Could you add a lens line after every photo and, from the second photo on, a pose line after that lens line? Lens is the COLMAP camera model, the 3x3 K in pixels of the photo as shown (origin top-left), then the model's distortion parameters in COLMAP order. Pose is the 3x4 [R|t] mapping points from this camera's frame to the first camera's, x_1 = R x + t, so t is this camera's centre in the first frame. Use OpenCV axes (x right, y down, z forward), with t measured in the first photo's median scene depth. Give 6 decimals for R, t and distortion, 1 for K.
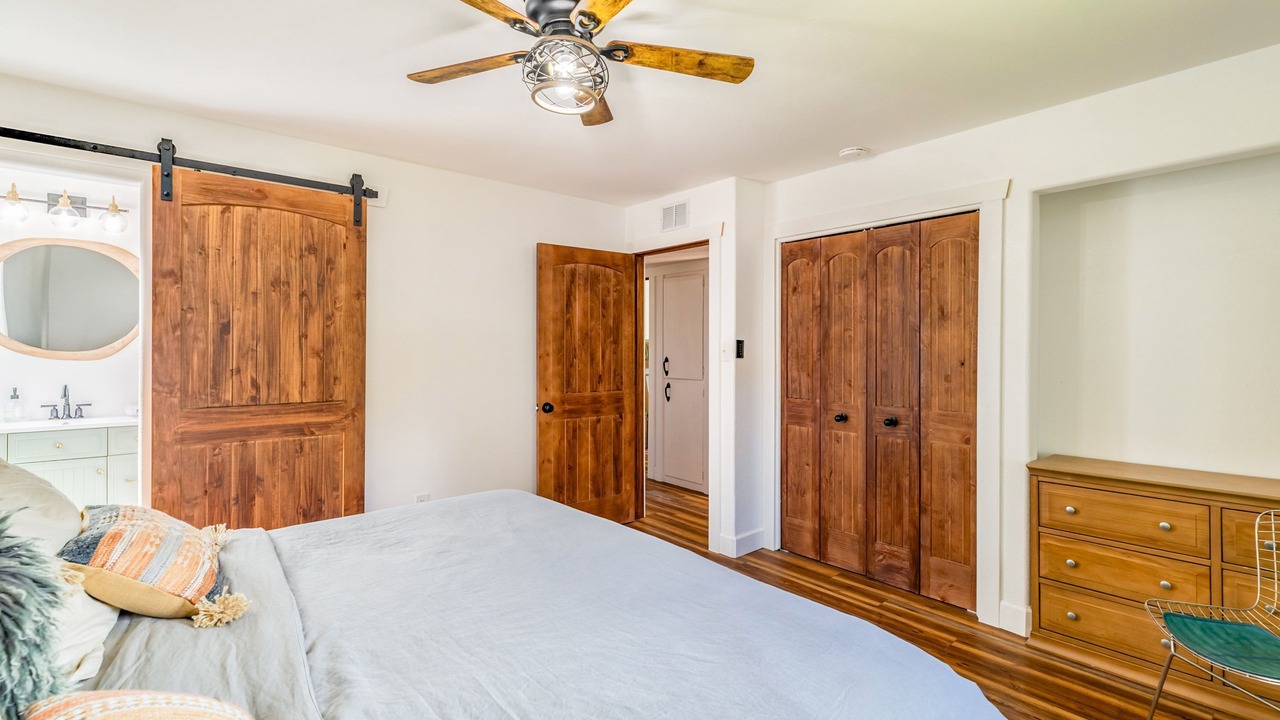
lens RADIAL K [[579.4, 0, 640.4], [0, 579.4, 346.7], [0, 0, 1]] dist [-0.002356, -0.000248]
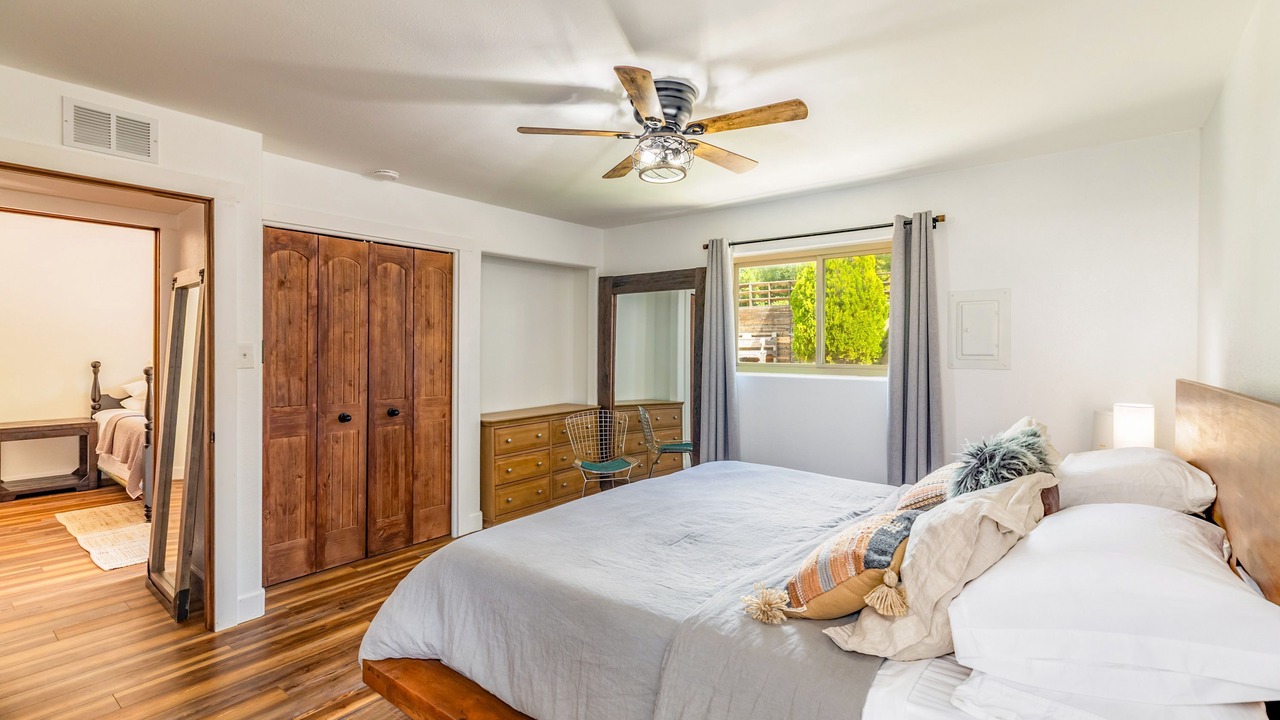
lens RADIAL K [[579.4, 0, 643.1], [0, 579.4, 352.0], [0, 0, 1]] dist [-0.002356, -0.000248]
pose [[-0.216478, -0.008630, 0.976249, -0.788075], [-0.001677, 0.999963, 0.008467, -0.003567], [-0.976286, 0.000196, -0.216484, 0.723128]]
